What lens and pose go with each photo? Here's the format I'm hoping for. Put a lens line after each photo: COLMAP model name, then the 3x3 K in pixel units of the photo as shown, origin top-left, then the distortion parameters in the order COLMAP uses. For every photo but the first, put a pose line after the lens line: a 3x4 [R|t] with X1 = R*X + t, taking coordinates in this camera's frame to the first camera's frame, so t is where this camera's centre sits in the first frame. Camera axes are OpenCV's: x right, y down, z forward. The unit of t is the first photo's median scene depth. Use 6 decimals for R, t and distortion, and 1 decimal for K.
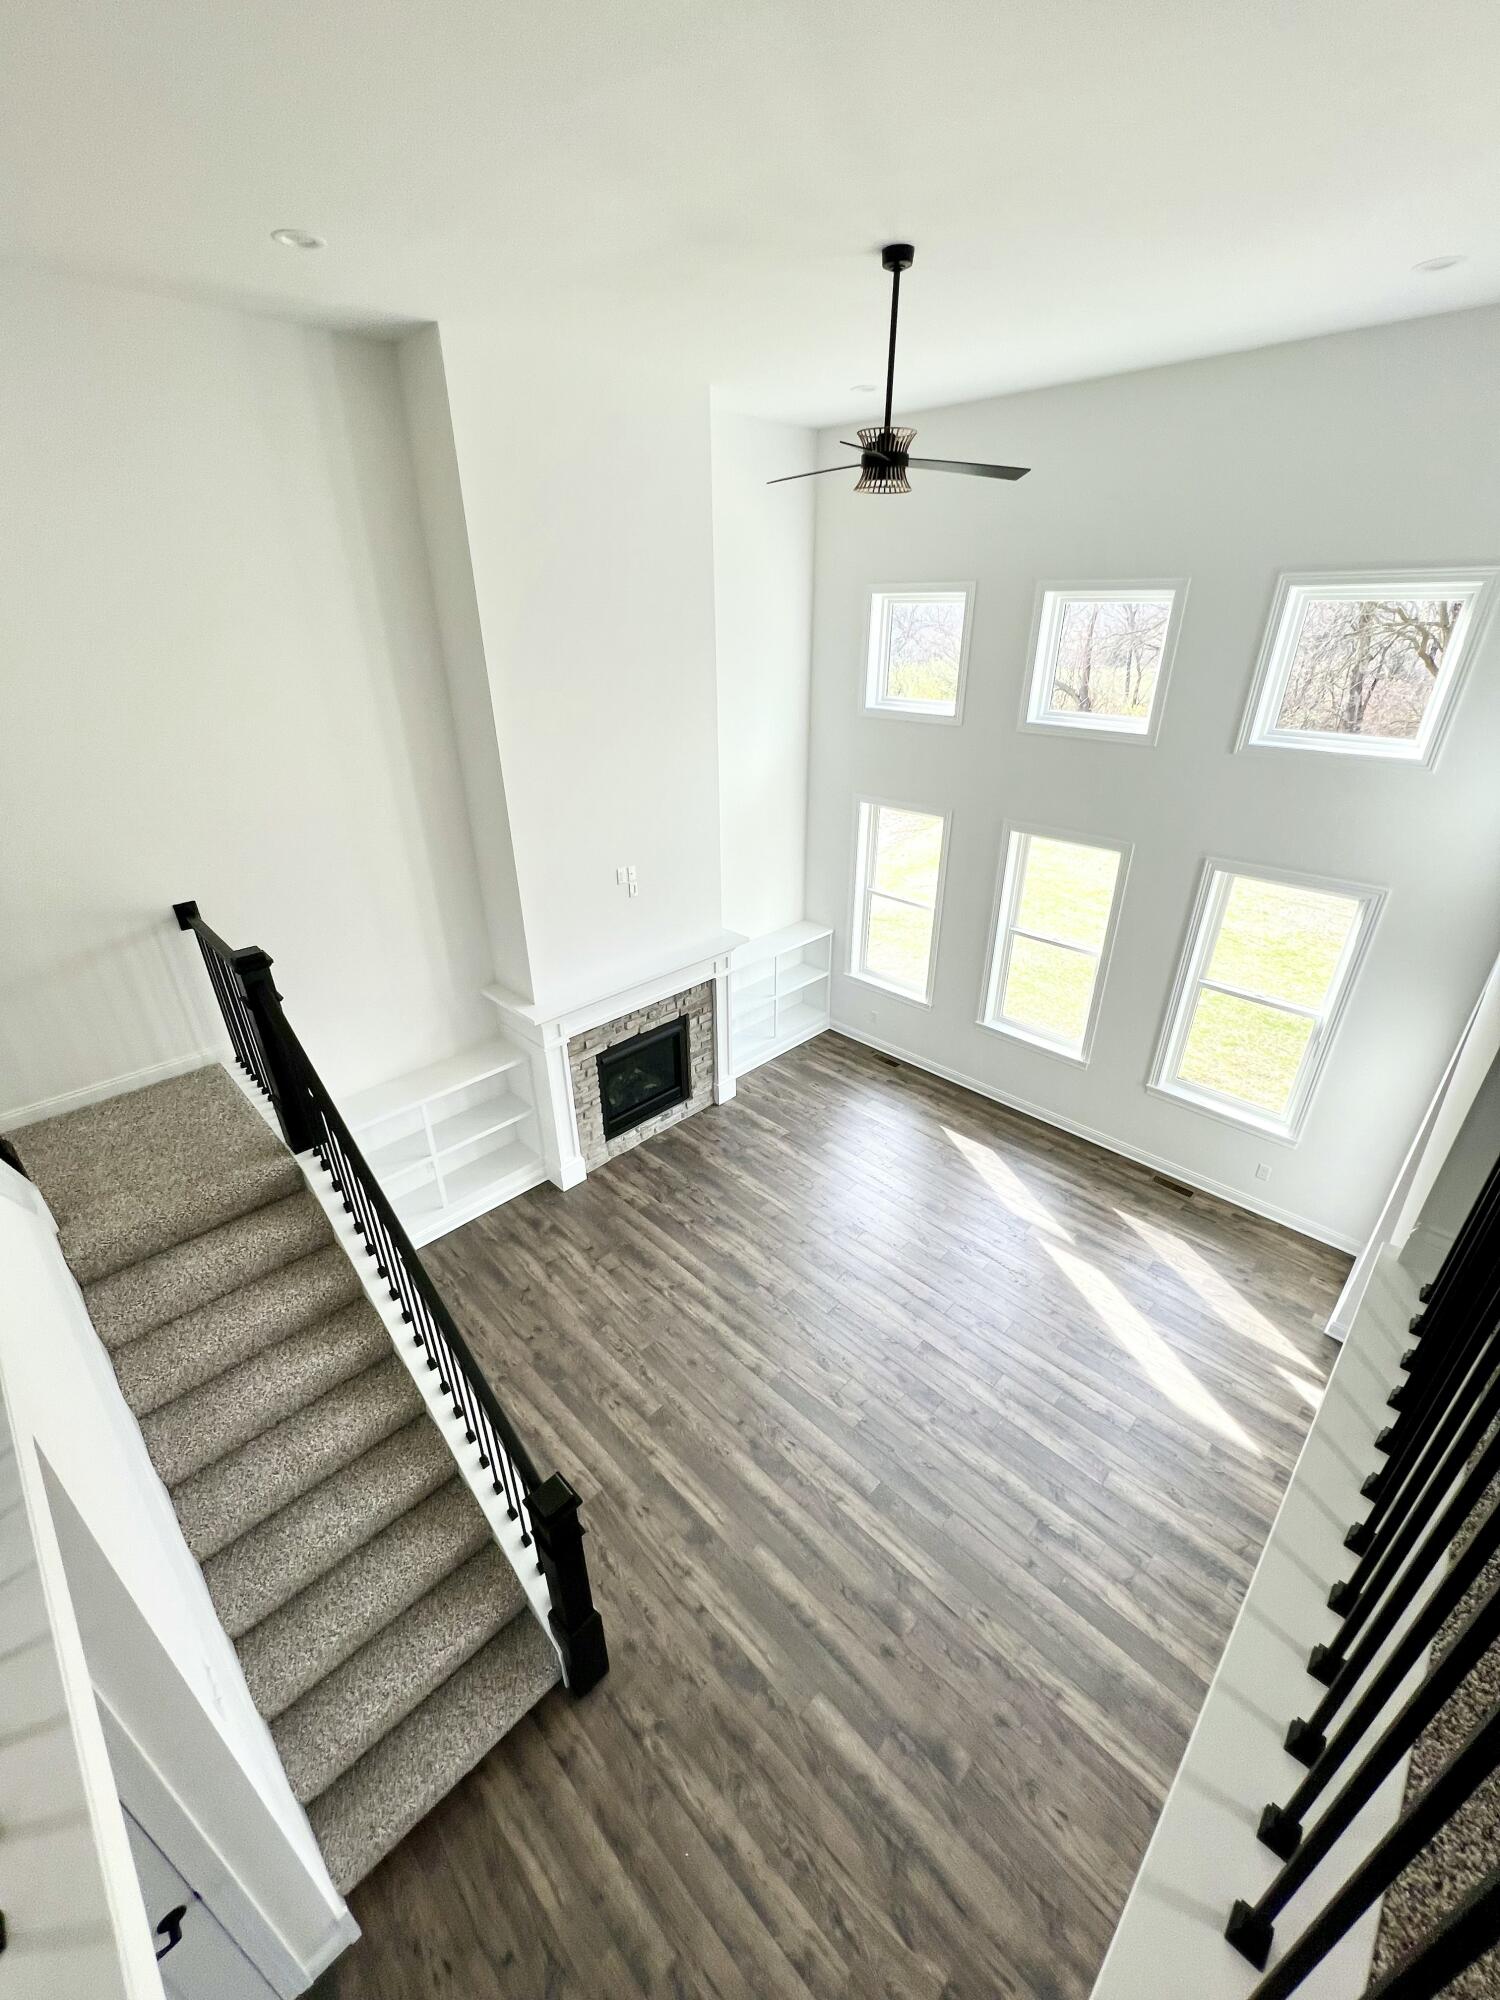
lens RADIAL K [[798.2, 0, 747.9], [0, 798.2, 1000.3], [0, 0, 1]] dist [-0.001108, 0.000633]
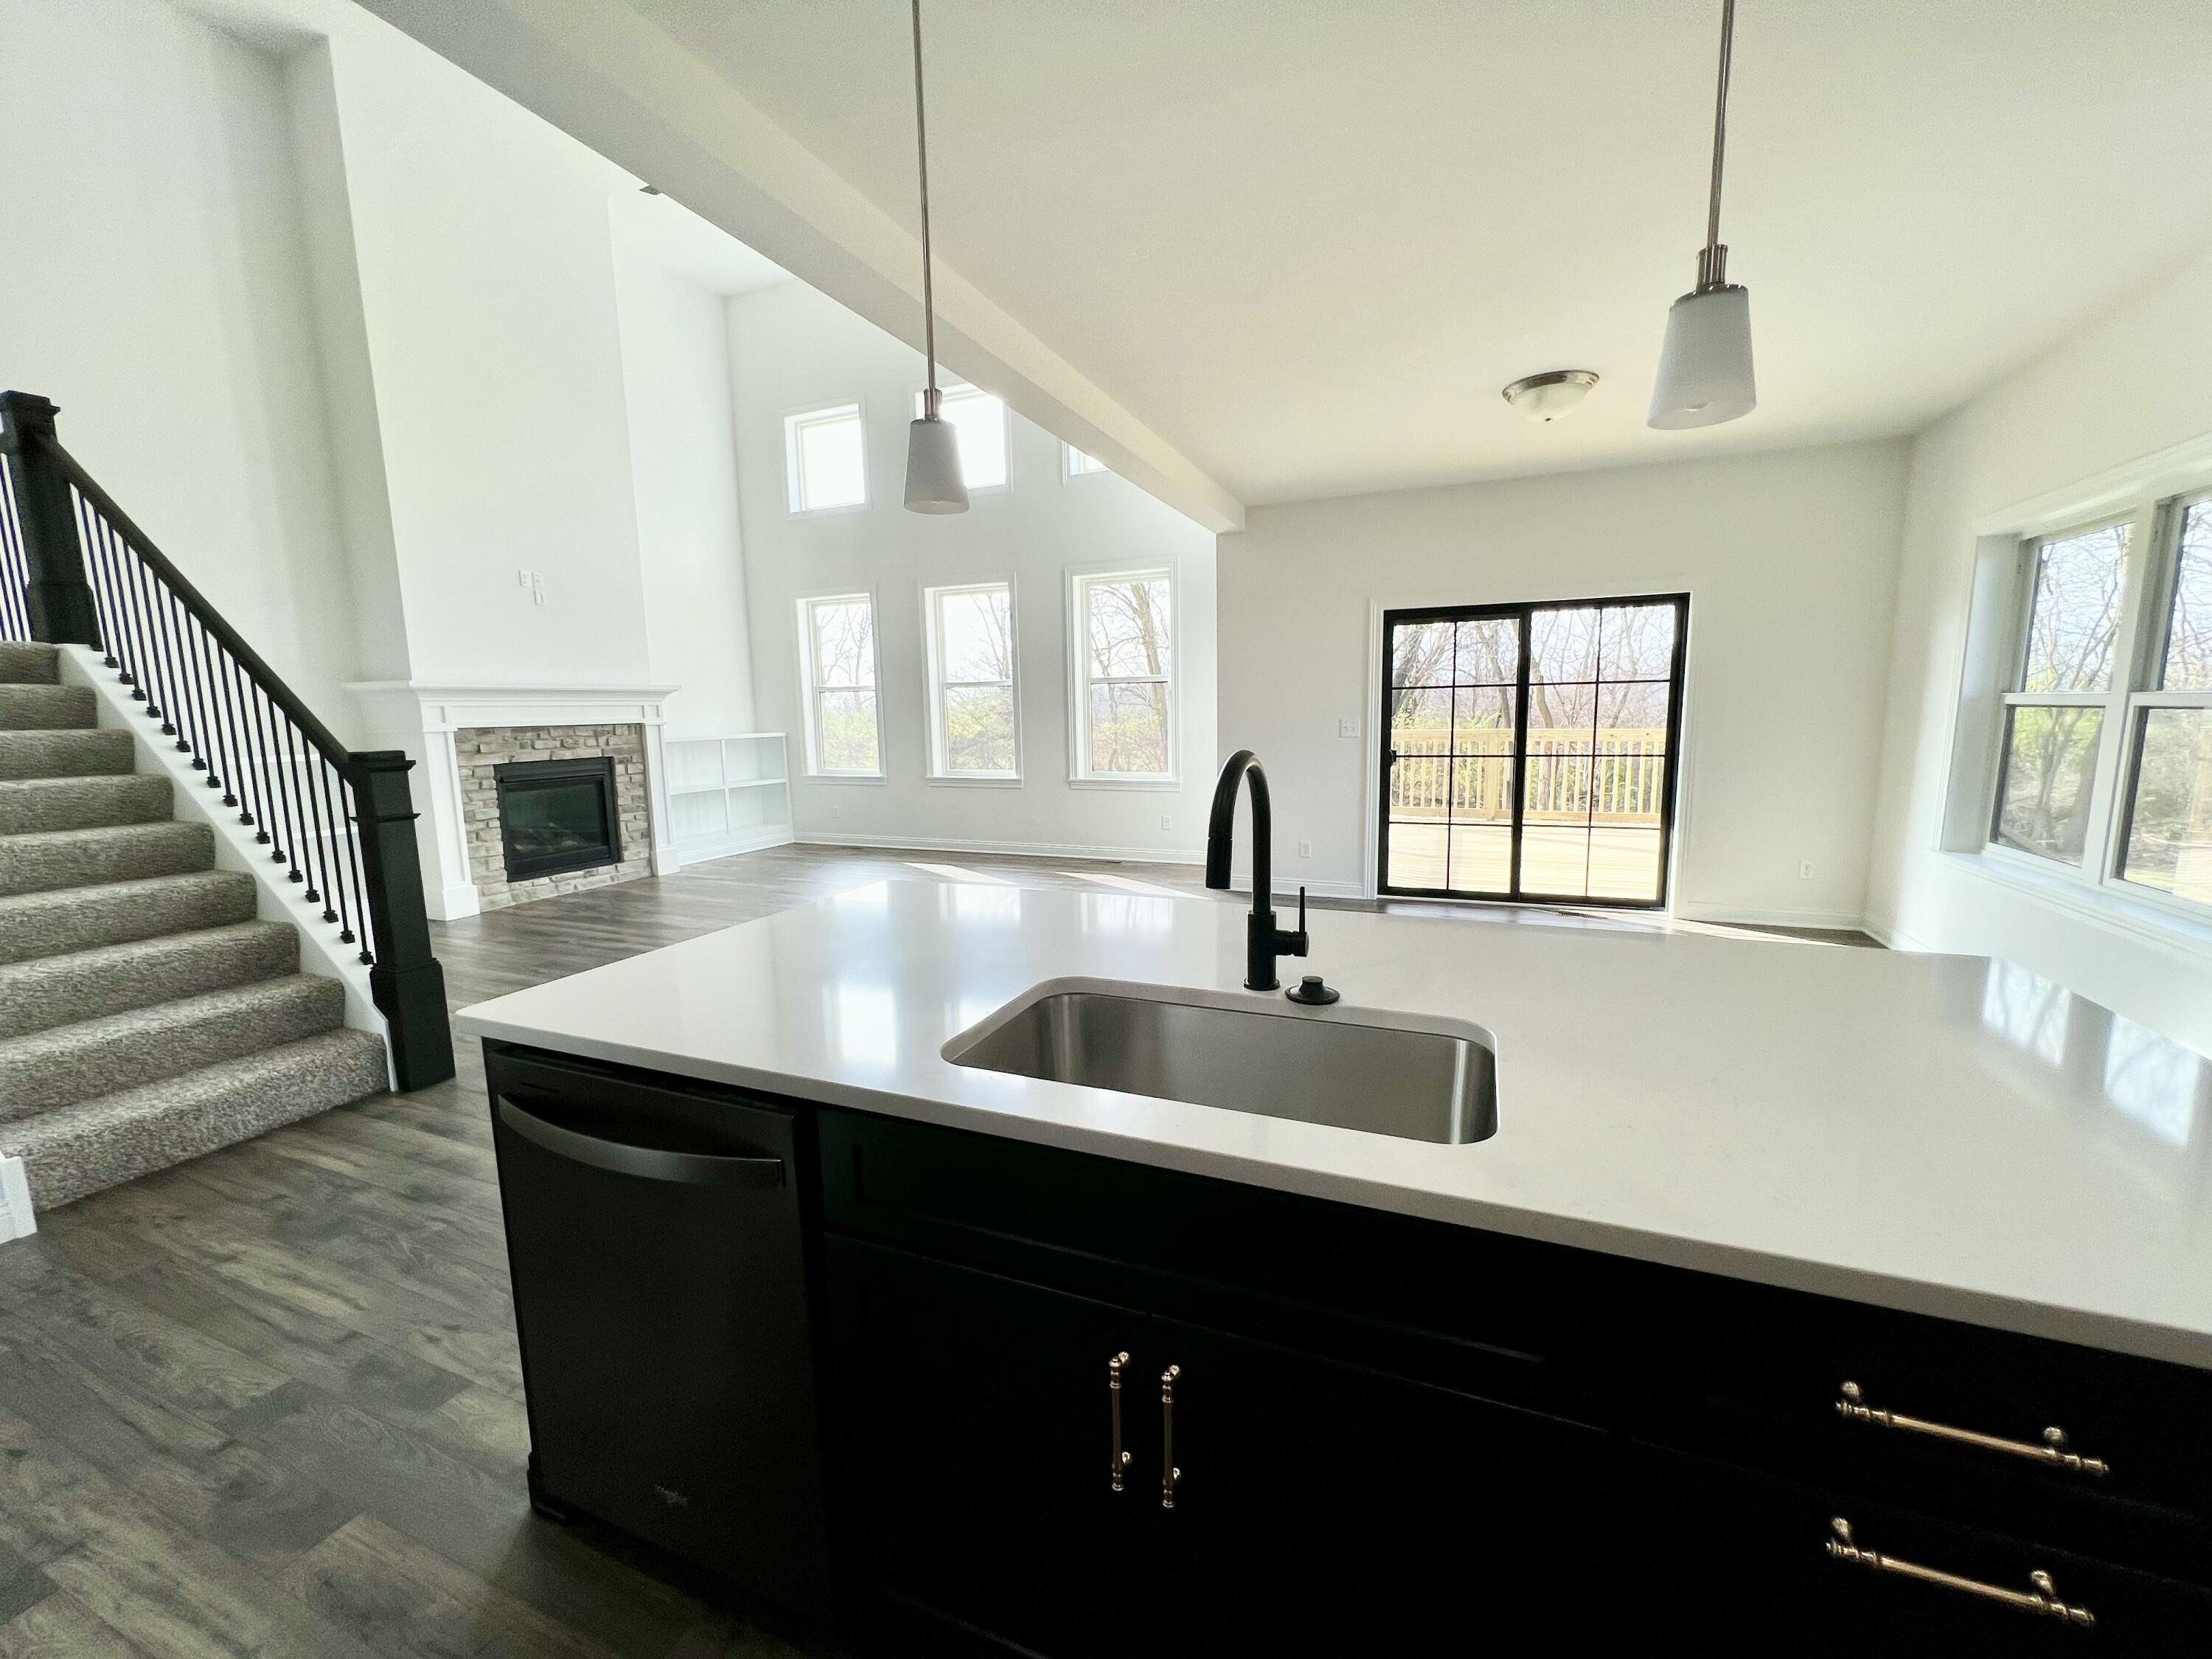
lens RADIAL K [[882.8, 0, 1106.6], [0, 882.8, 830.8], [0, 0, 1]] dist [-0.001108, 0.000633]
pose [[0.926960, -0.064373, 0.369597, 0.077058], [0.181233, 0.939426, -0.290918, 0.521163], [-0.328482, 0.336652, 0.882476, -0.093763]]
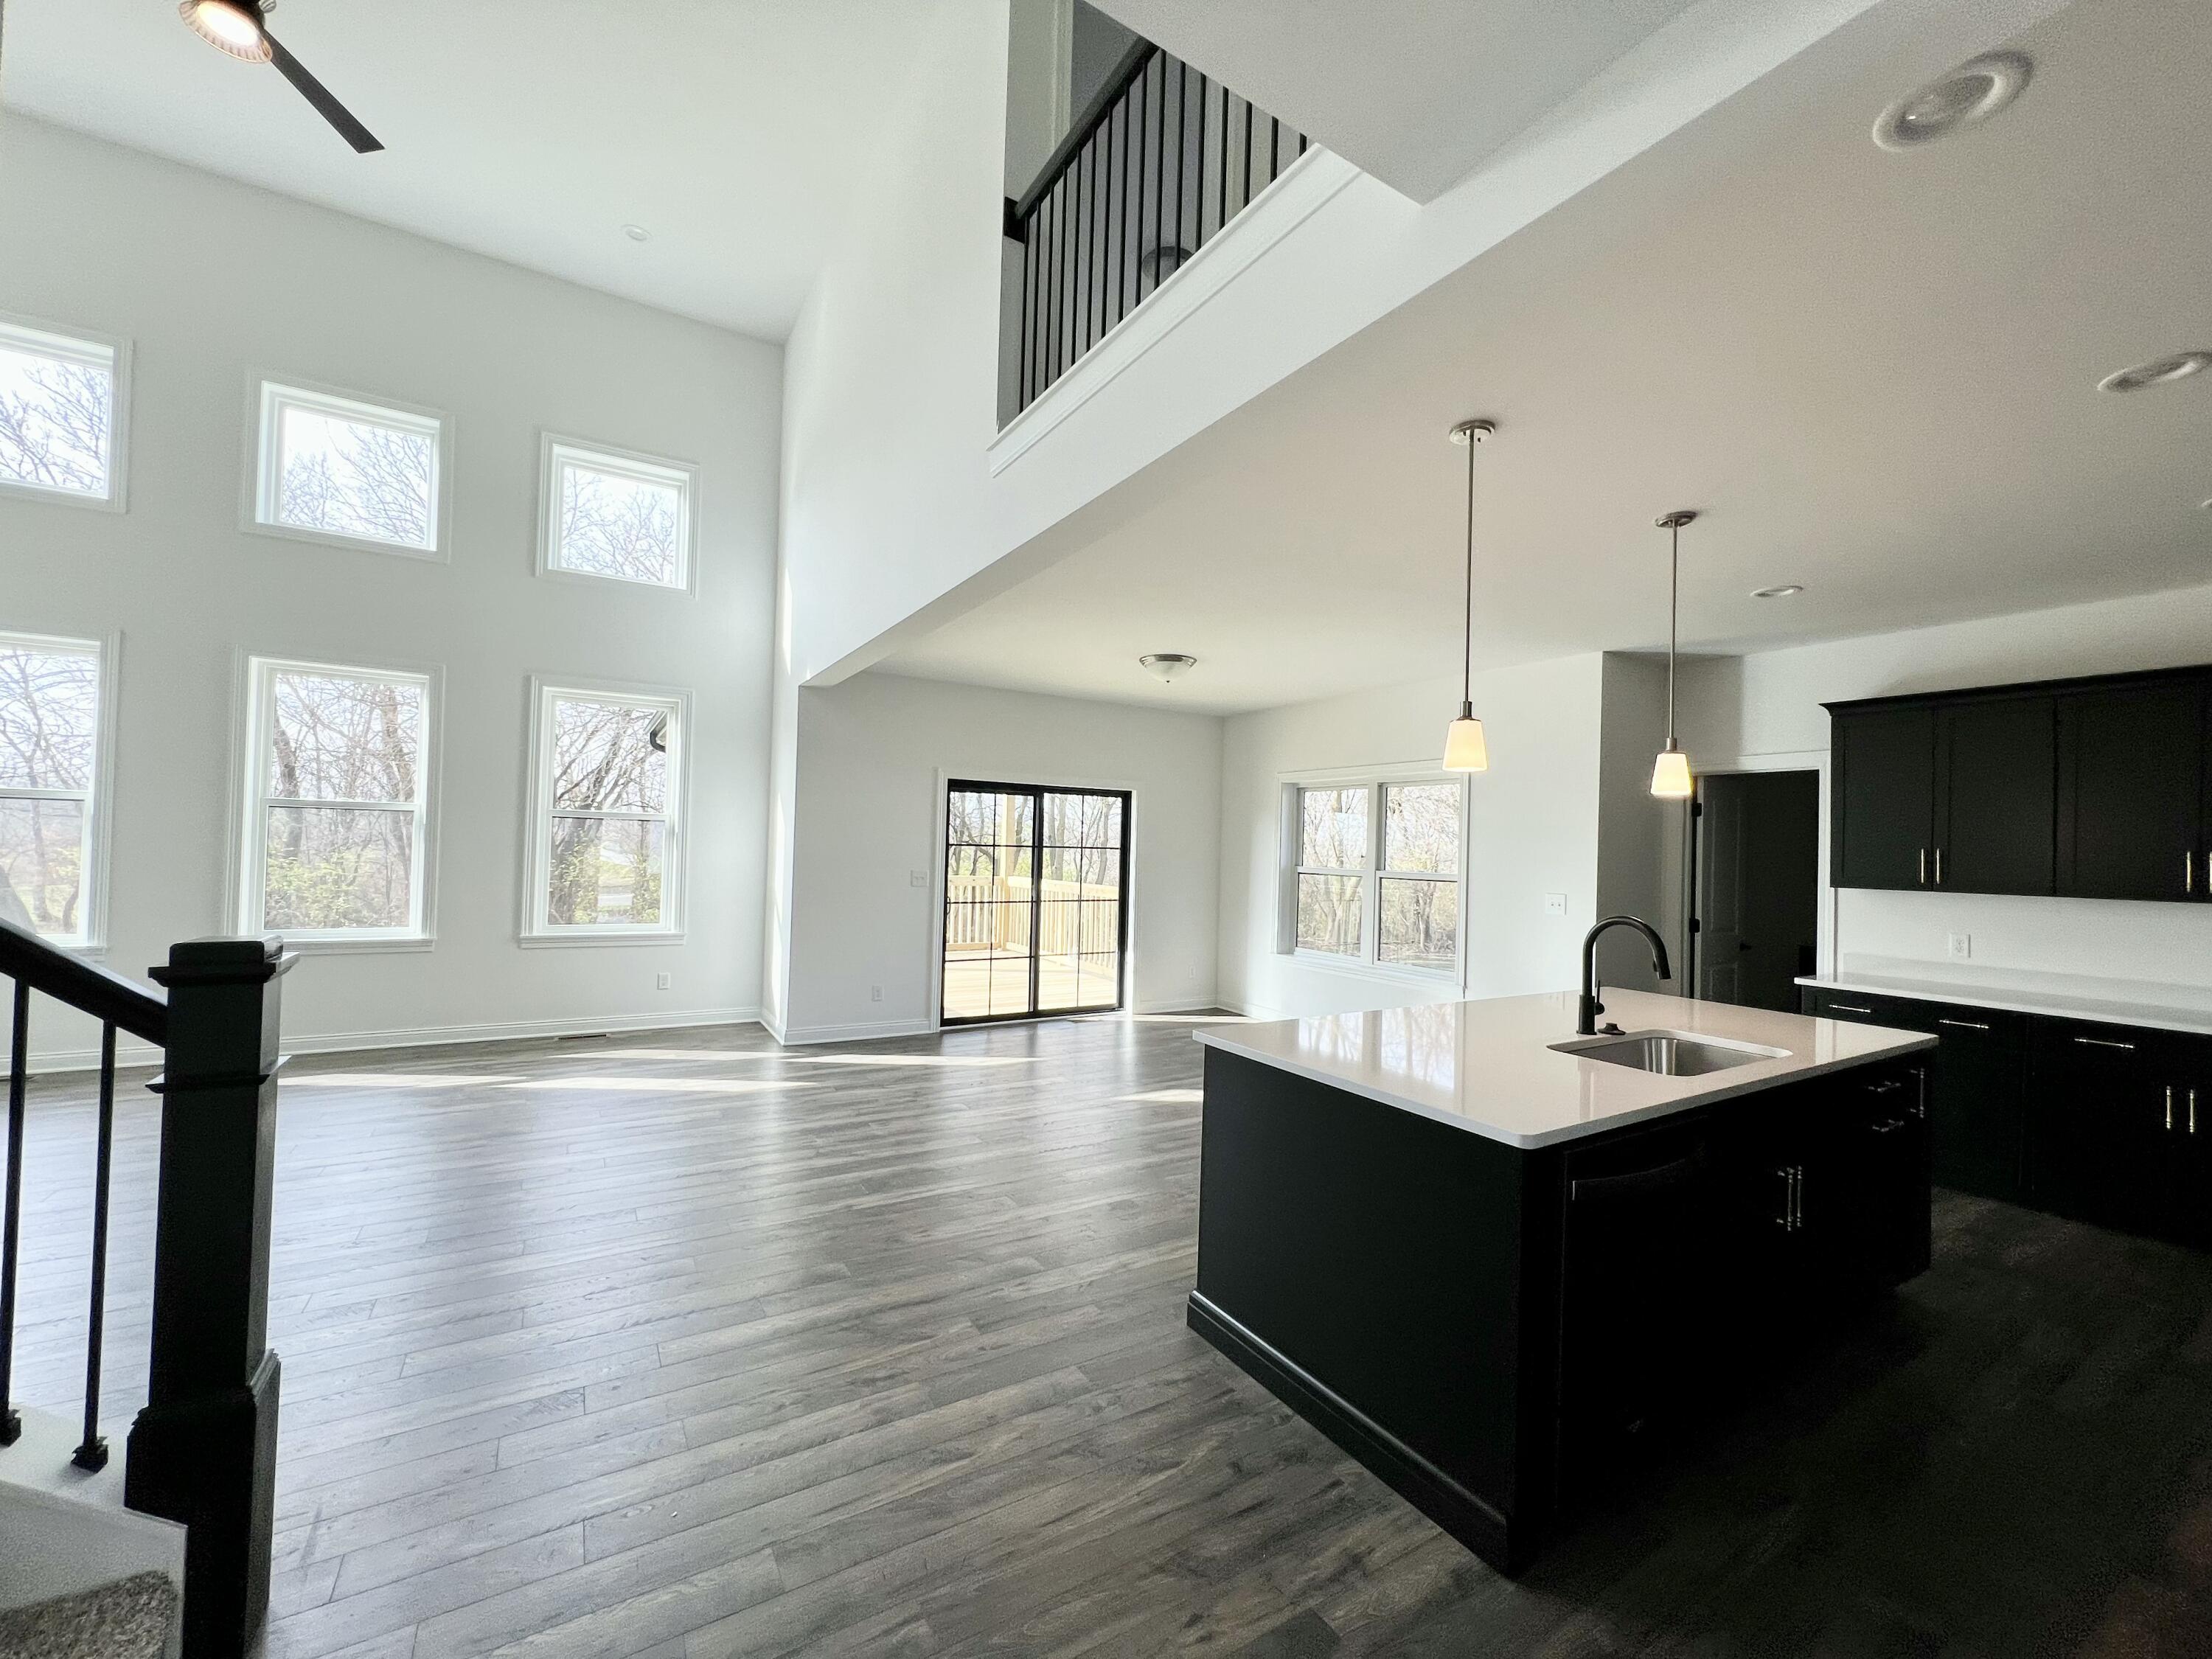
lens RADIAL K [[882.8, 0, 1108.1], [0, 882.8, 828.8], [0, 0, 1]] dist [-0.001108, 0.000633]
pose [[0.235181, 0.034360, 0.971344, -0.282914], [0.409531, 0.902829, -0.131091, 0.373174], [-0.881462, 0.428625, 0.198257, 0.173651]]
